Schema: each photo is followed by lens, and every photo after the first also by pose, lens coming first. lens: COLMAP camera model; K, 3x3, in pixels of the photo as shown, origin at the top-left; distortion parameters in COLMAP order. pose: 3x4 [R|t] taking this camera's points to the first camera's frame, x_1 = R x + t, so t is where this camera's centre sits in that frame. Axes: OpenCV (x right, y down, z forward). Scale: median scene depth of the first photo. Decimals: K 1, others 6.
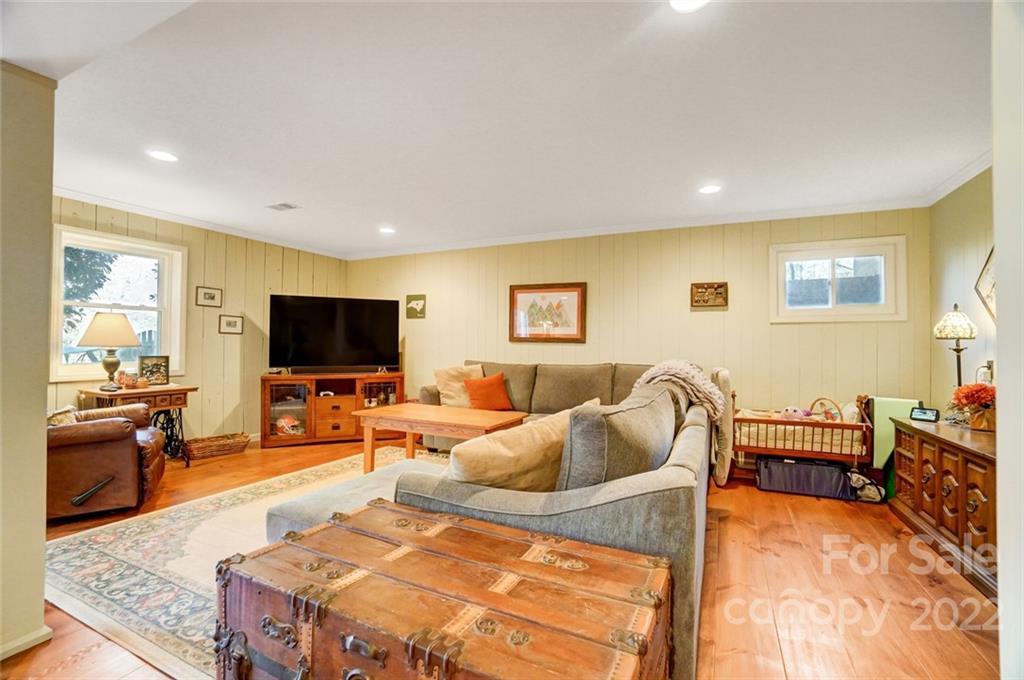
lens RADIAL K [[440.9, 0, 514.4], [0, 440.9, 336.1], [0, 0, 1]] dist [-0.008878, 0.006562]
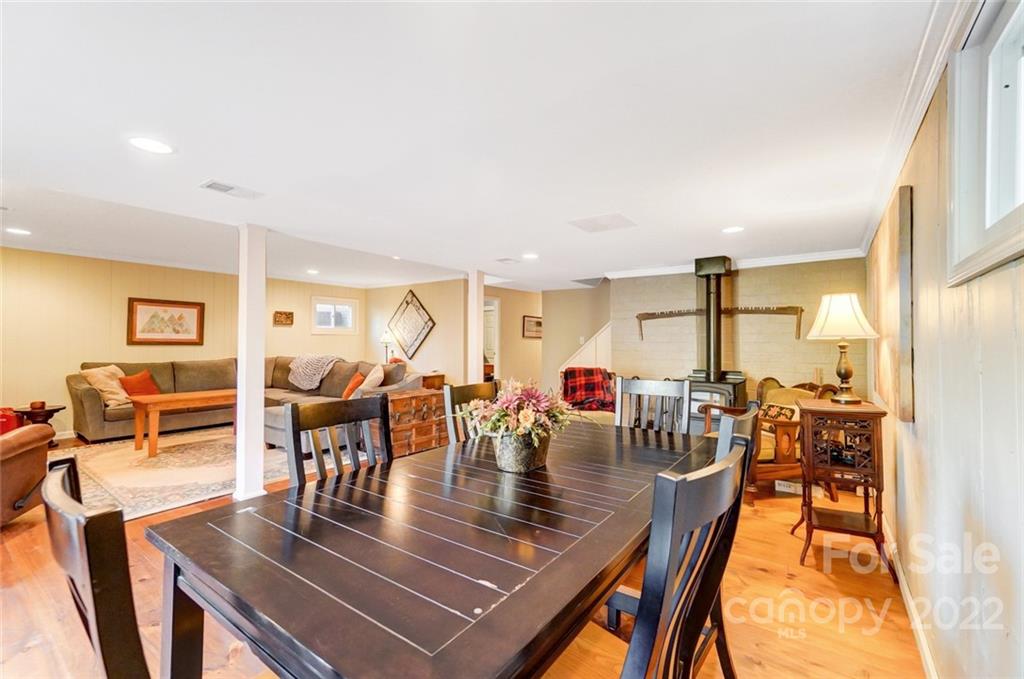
lens RADIAL K [[440.9, 0, 508.2], [0, 440.9, 339.0], [0, 0, 1]] dist [-0.008878, 0.006562]
pose [[0.200472, 0.003030, 0.979695, -1.026293], [-0.003049, 0.999992, -0.002469, -0.003820], [-0.979695, -0.002492, 0.200480, -0.255021]]
